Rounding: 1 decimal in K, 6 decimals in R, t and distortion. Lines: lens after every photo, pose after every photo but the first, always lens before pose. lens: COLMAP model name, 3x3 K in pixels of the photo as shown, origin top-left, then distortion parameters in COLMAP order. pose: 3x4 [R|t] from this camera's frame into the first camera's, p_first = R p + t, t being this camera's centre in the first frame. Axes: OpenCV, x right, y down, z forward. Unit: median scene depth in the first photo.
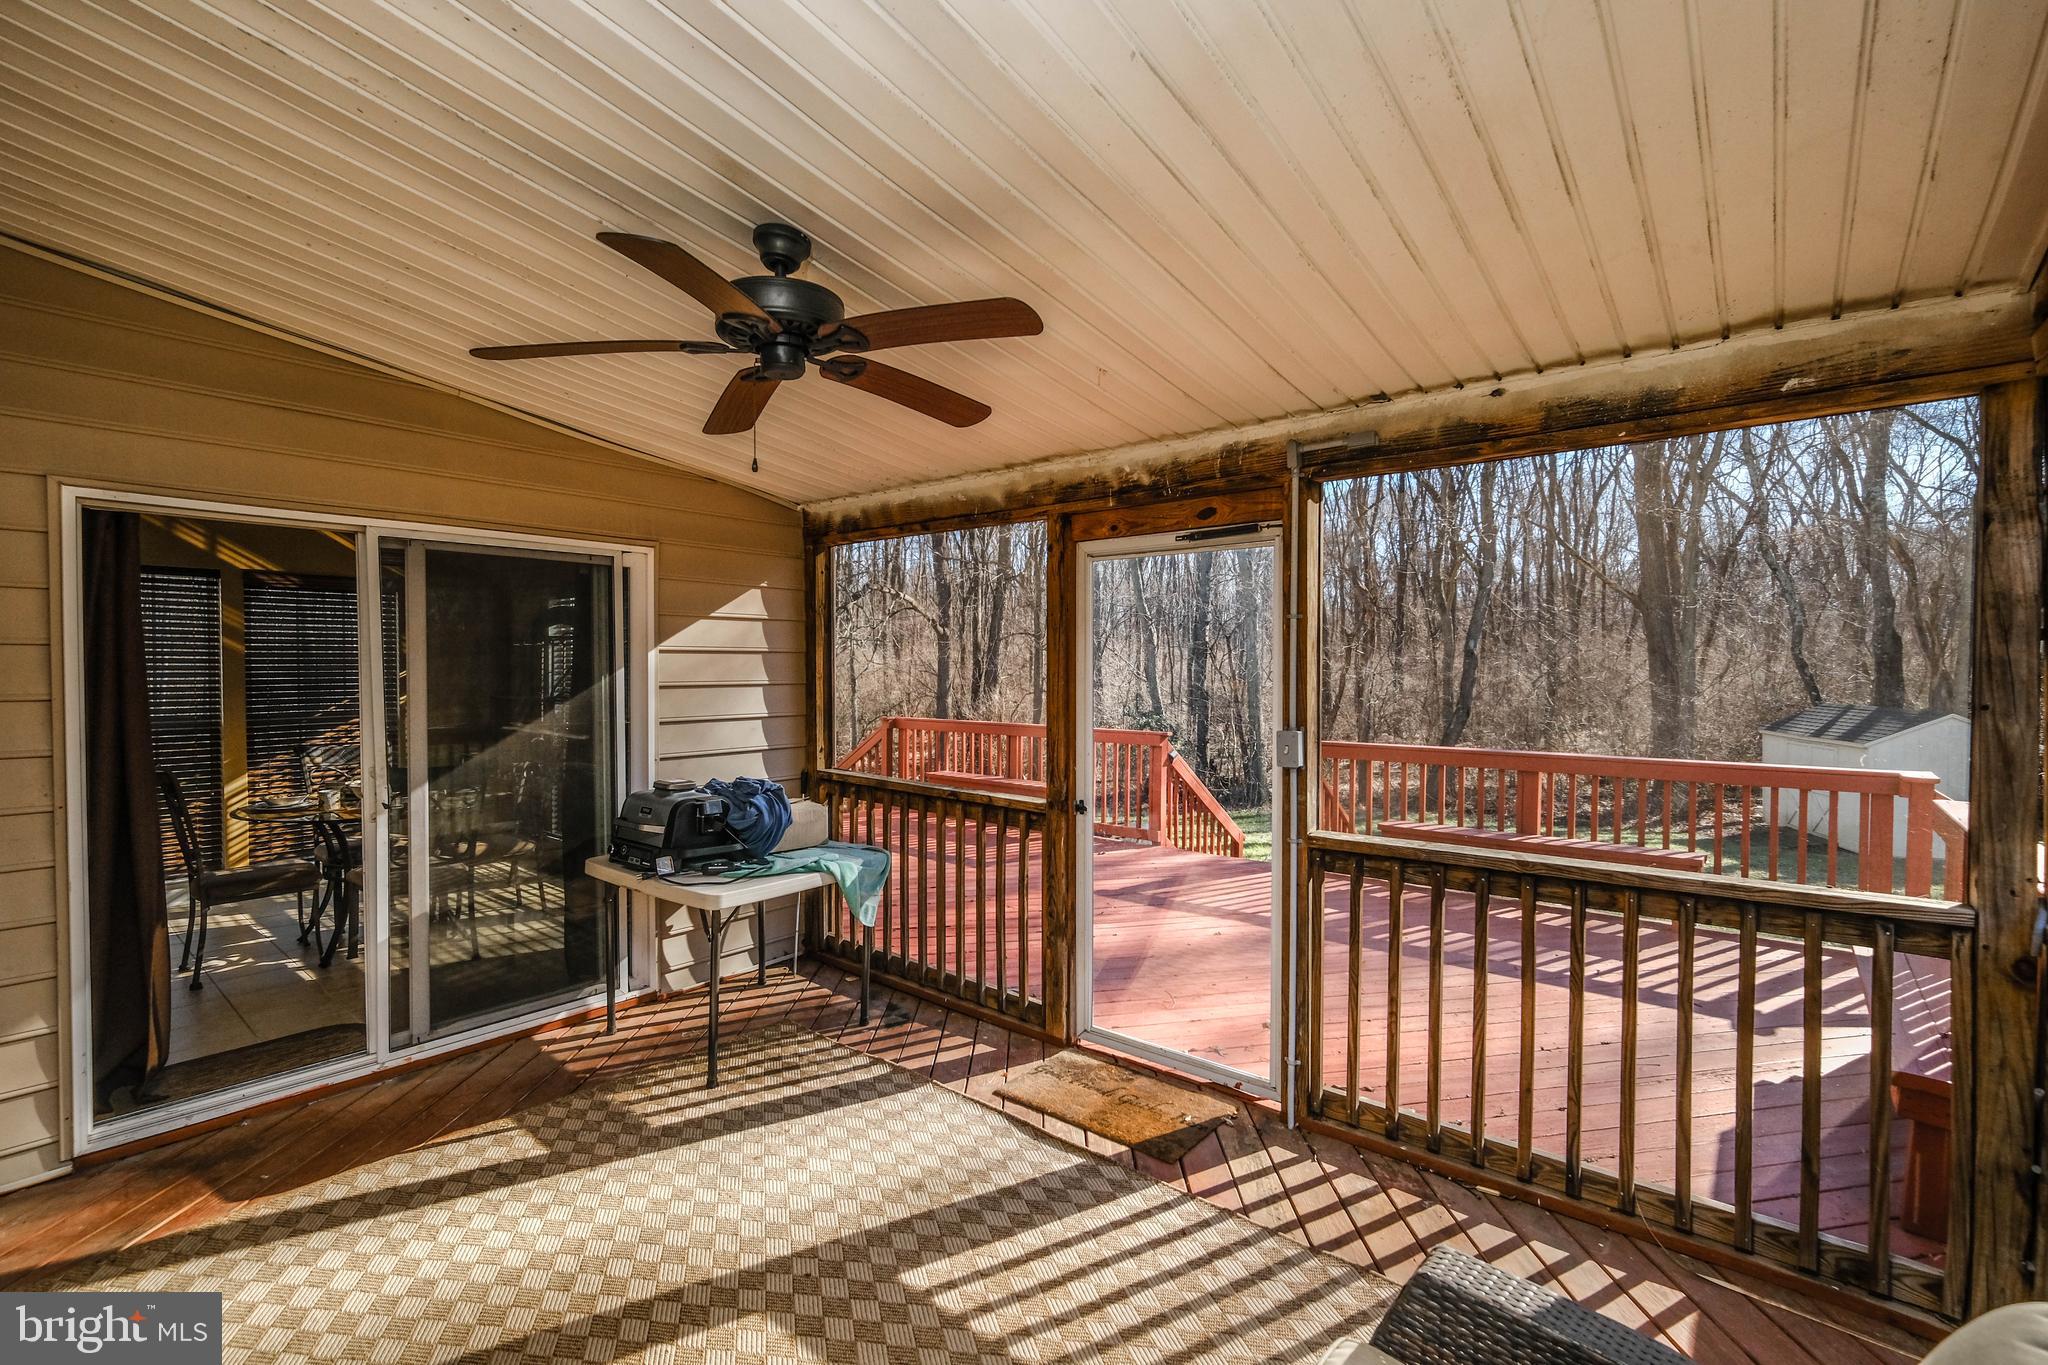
lens RADIAL K [[904.8, 0, 1024.0], [0, 904.8, 682.5], [0, 0, 1]] dist [0.000872, 0.000206]
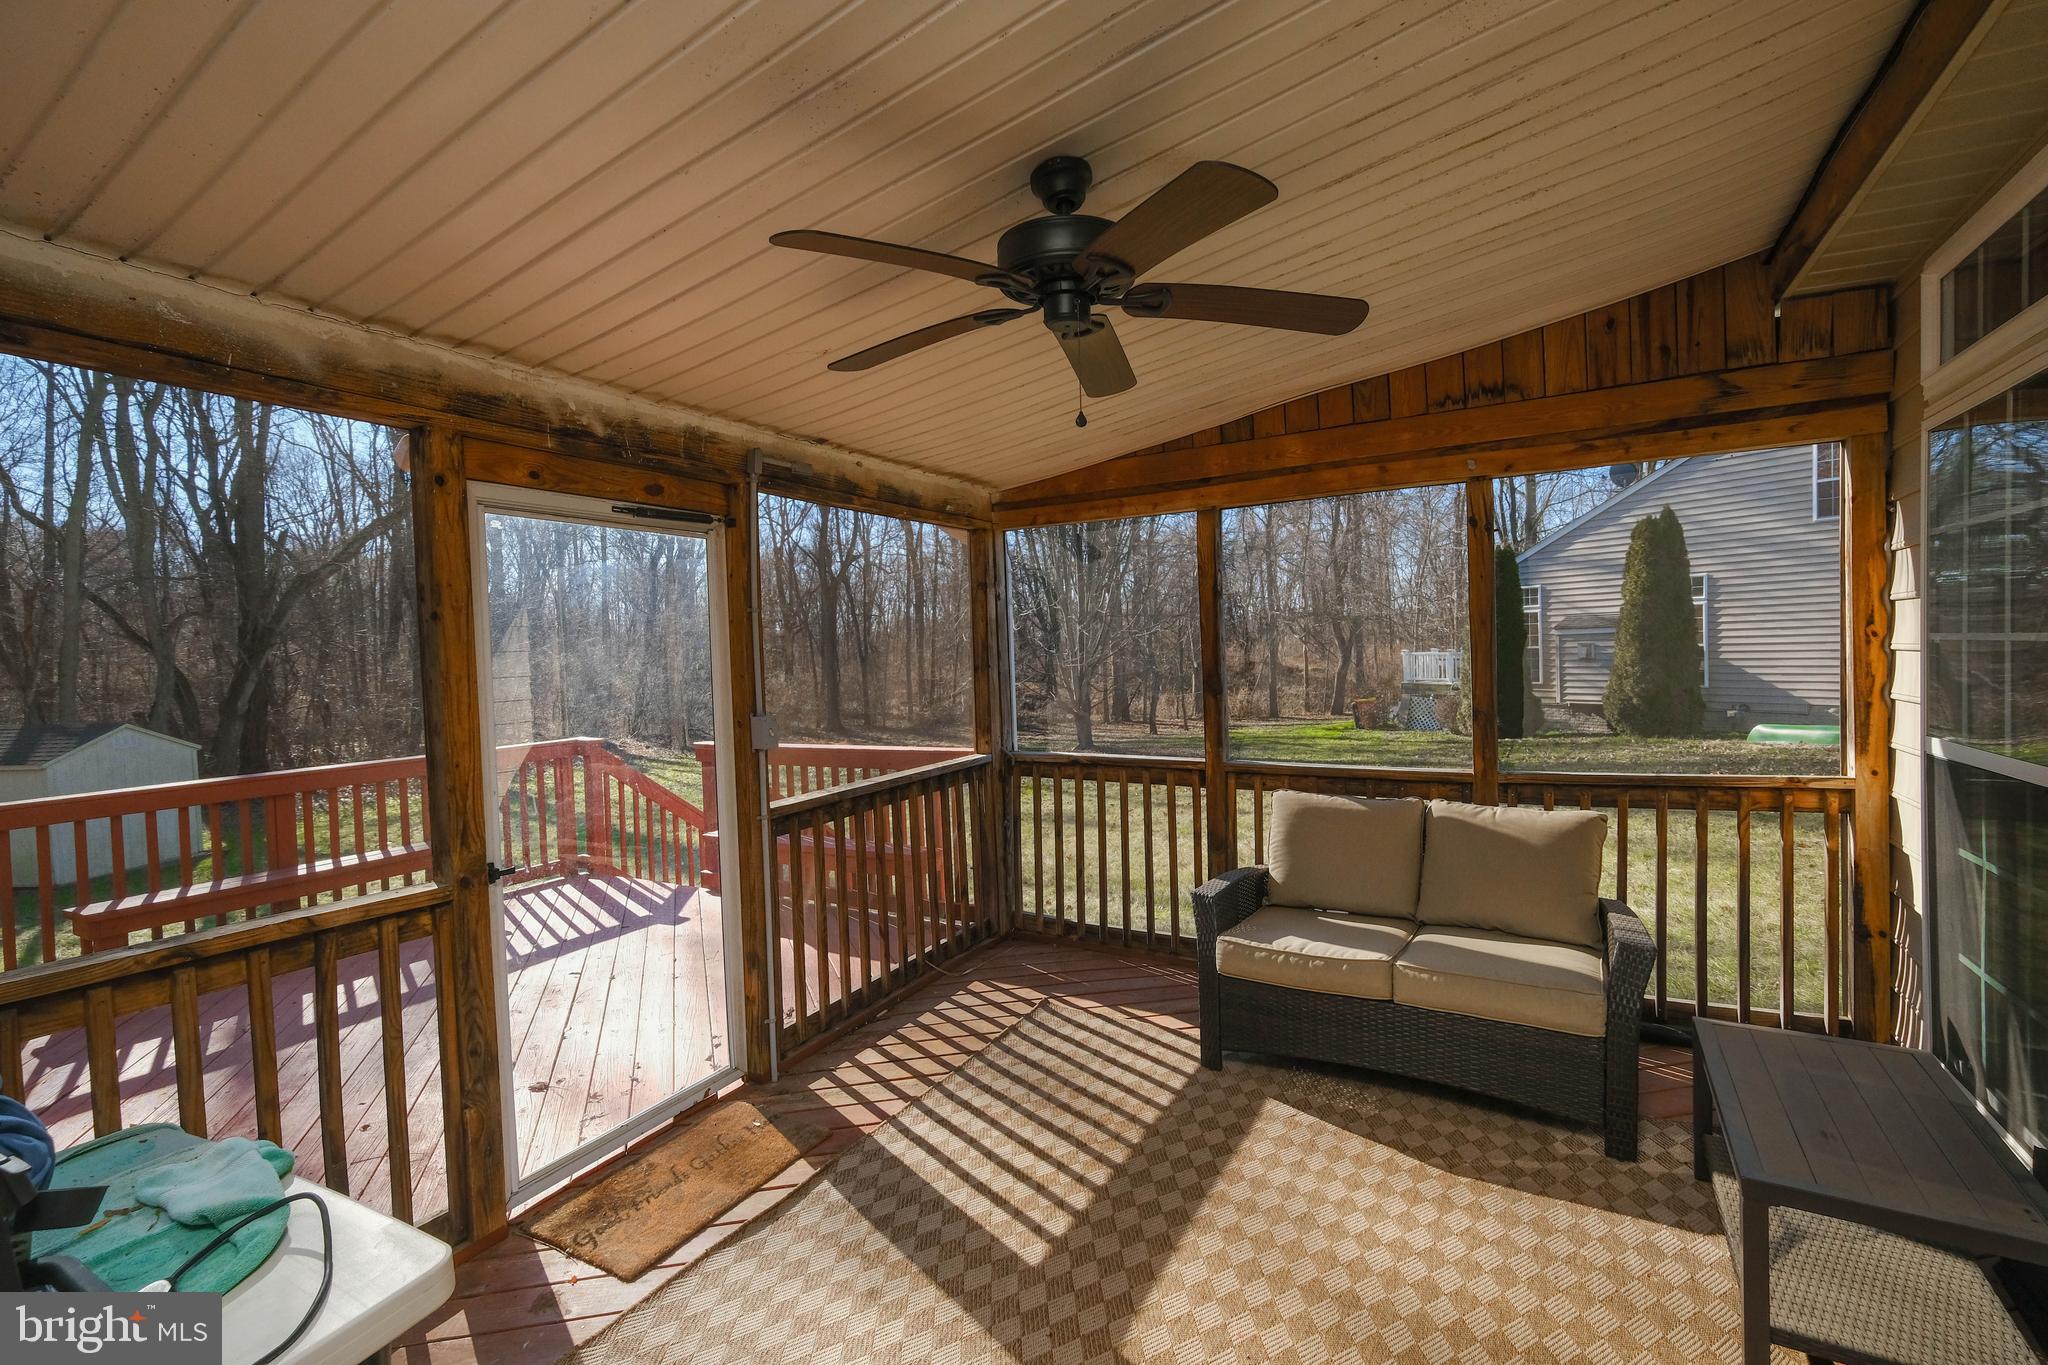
lens RADIAL K [[935.8, 0, 1041.9], [0, 935.8, 677.1], [0, 0, 1]] dist [-0.003156, -0.000361]
pose [[-0.219898, -0.021975, 0.975275, -0.975156], [0.052161, 0.998051, 0.034249, -0.015014], [-0.974127, 0.058403, -0.218323, 1.026096]]
